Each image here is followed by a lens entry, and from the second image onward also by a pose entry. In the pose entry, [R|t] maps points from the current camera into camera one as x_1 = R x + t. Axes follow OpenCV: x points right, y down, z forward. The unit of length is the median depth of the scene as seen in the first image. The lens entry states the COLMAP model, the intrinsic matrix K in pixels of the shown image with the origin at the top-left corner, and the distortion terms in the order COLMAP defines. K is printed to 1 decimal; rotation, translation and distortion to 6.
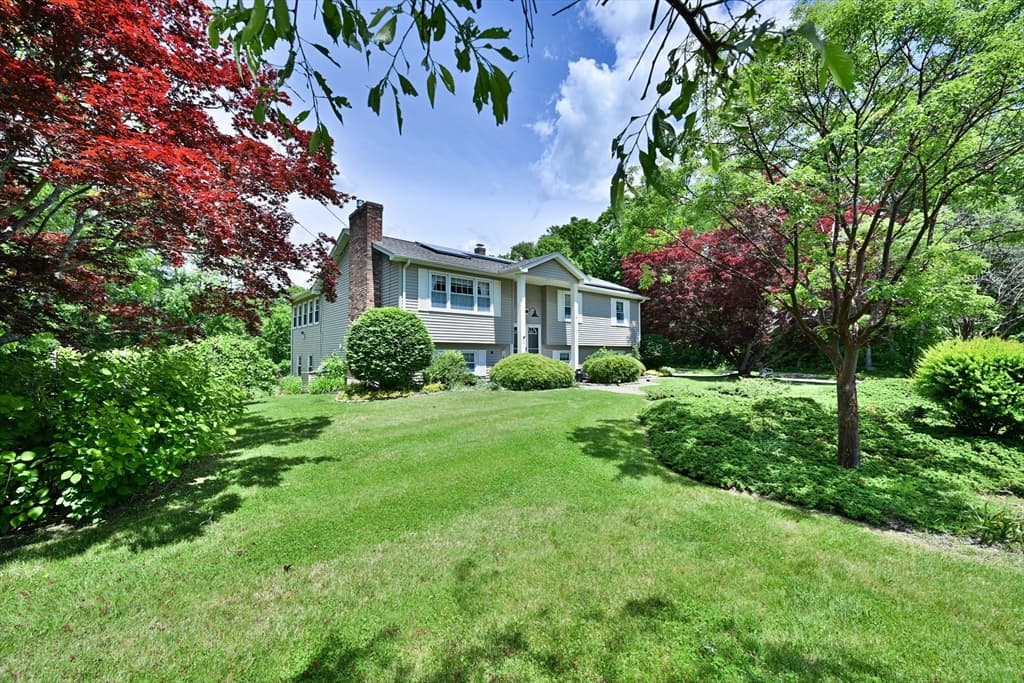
lens RADIAL K [[405.0, 0, 517.2], [0, 405.0, 354.0], [0, 0, 1]] dist [0.000135, 0.000060]
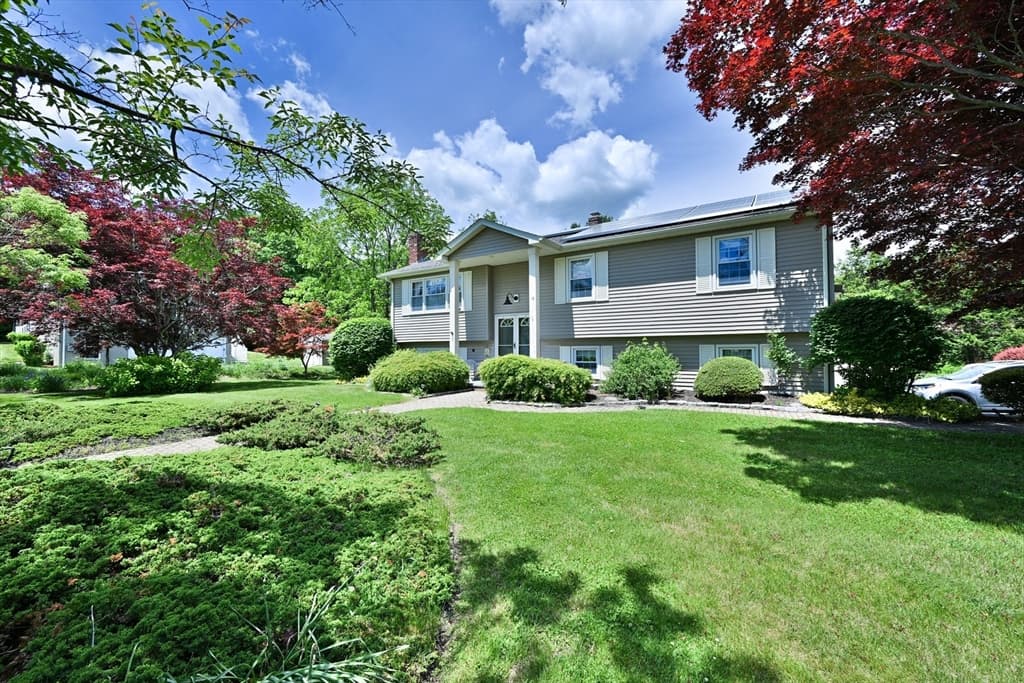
lens RADIAL K [[397.4, 0, 512.0], [0, 397.4, 341.5], [0, 0, 1]] dist [0.000102, 0.000223]
pose [[0.261011, -0.014447, -0.965228, 0.880290], [0.010151, 0.999874, -0.012220, -0.010347], [0.965282, -0.006609, 0.261125, 0.882828]]
